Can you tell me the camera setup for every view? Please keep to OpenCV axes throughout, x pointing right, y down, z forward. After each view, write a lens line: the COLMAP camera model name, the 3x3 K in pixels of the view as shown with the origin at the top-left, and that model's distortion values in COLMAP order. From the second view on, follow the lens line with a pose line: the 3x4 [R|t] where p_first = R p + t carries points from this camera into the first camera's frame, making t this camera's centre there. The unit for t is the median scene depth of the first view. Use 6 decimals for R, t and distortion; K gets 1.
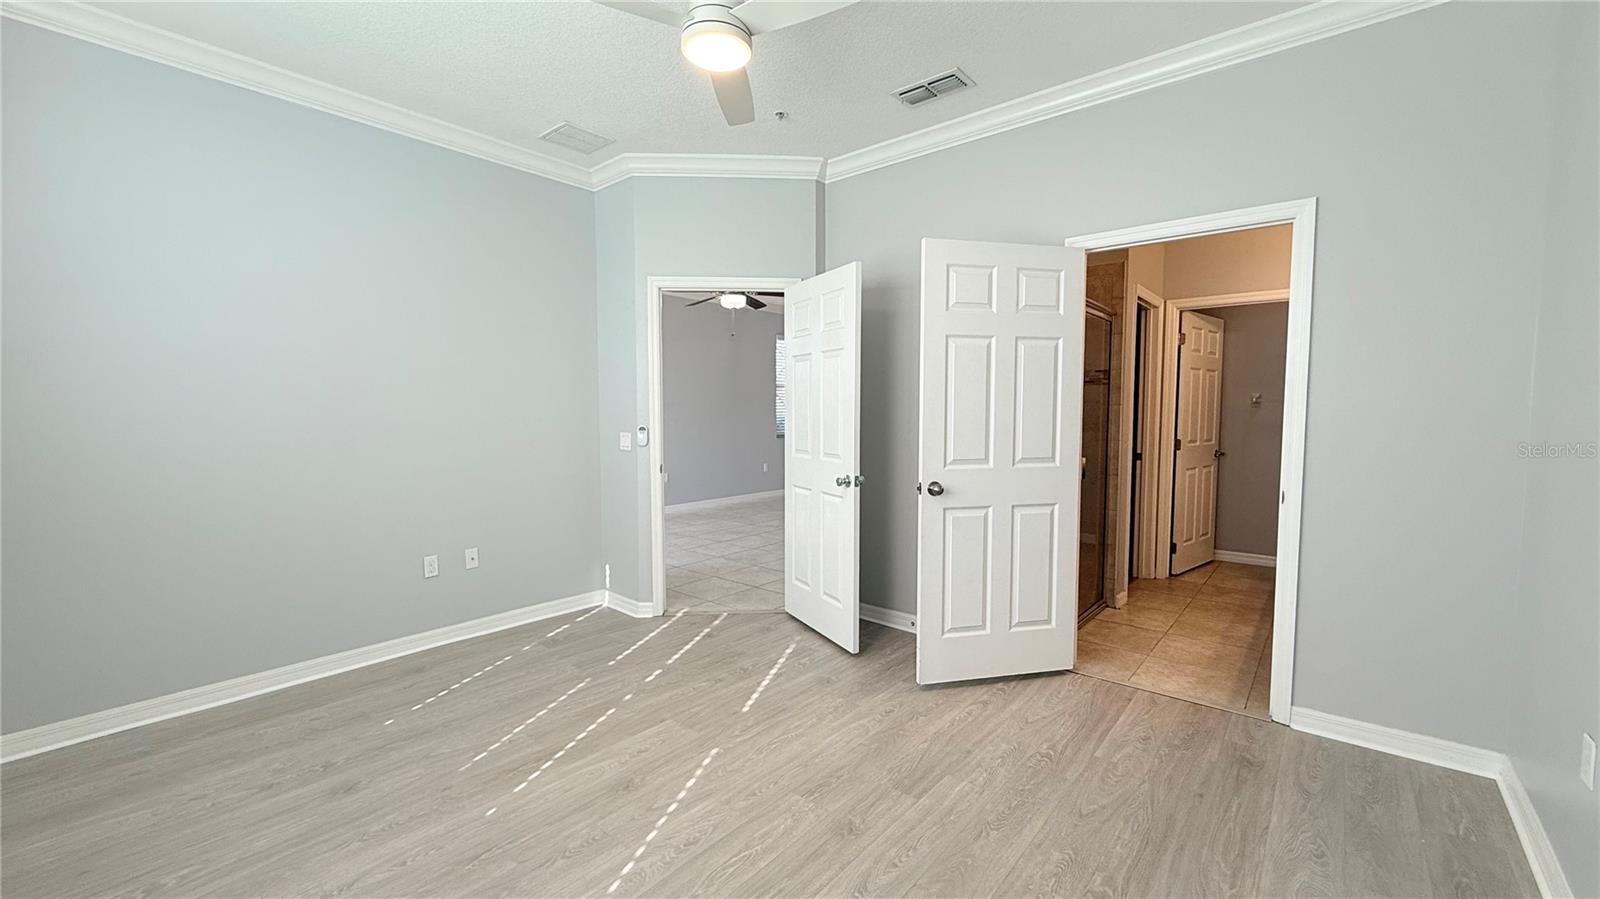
lens RADIAL K [[639.4, 0, 794.6], [0, 639.4, 448.9], [0, 0, 1]] dist [-0.001335, 0.000380]
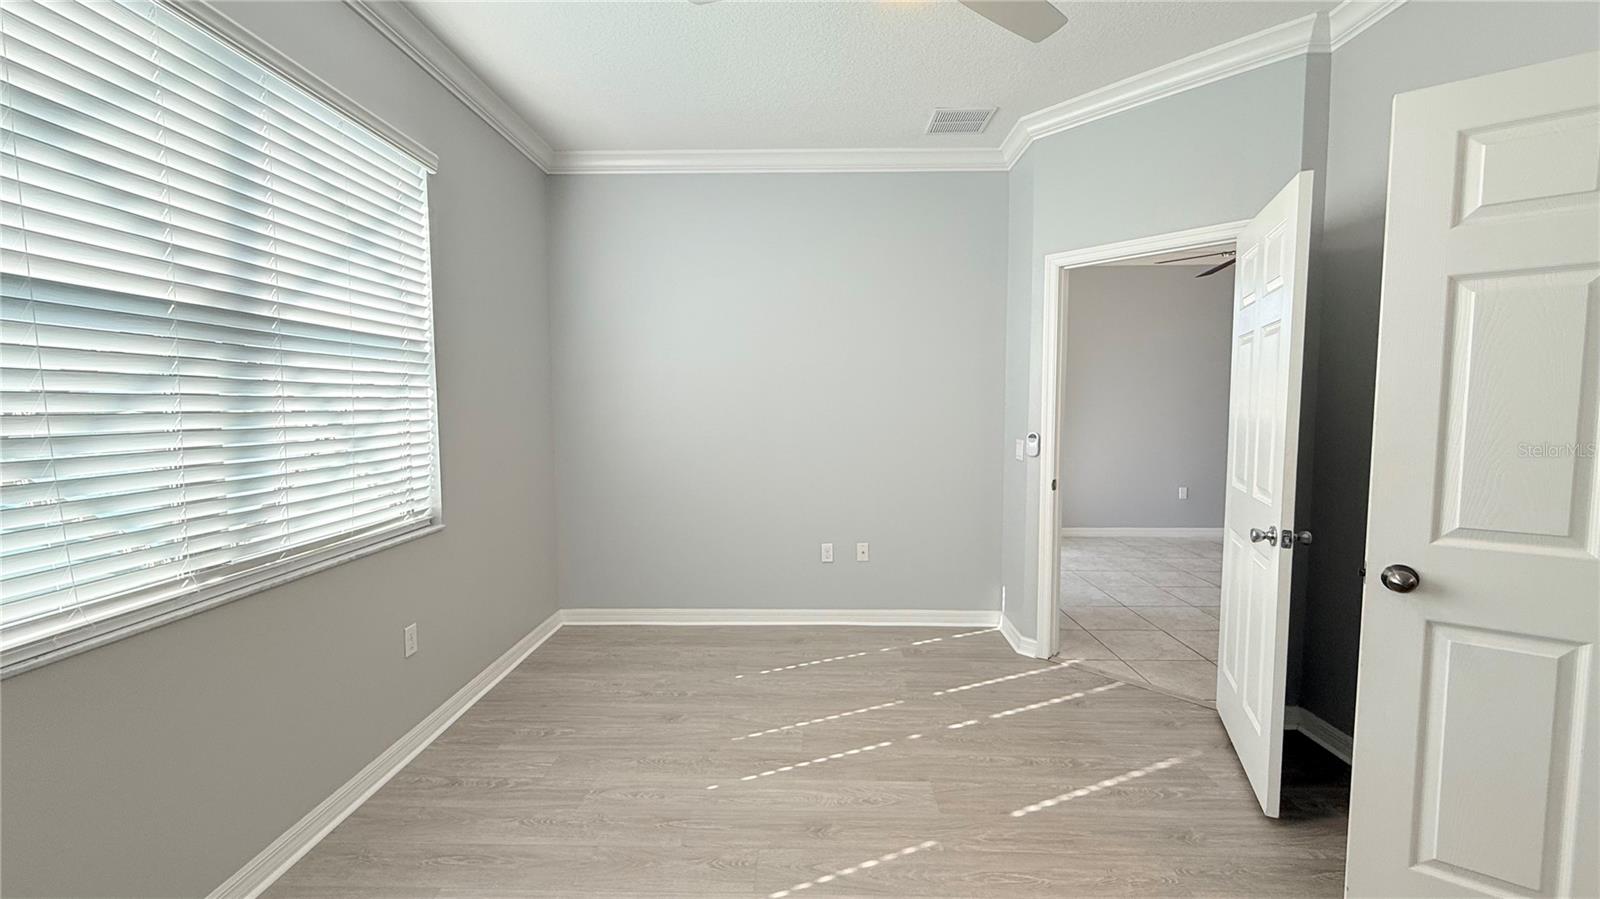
lens RADIAL K [[639.4, 0, 794.6], [0, 639.4, 448.9], [0, 0, 1]] dist [-0.001335, 0.000380]
pose [[0.628935, 0.052506, -0.775683, 0.265592], [-0.044805, 0.998507, 0.031261, -0.031863], [0.776166, 0.015093, 0.630348, 0.252375]]
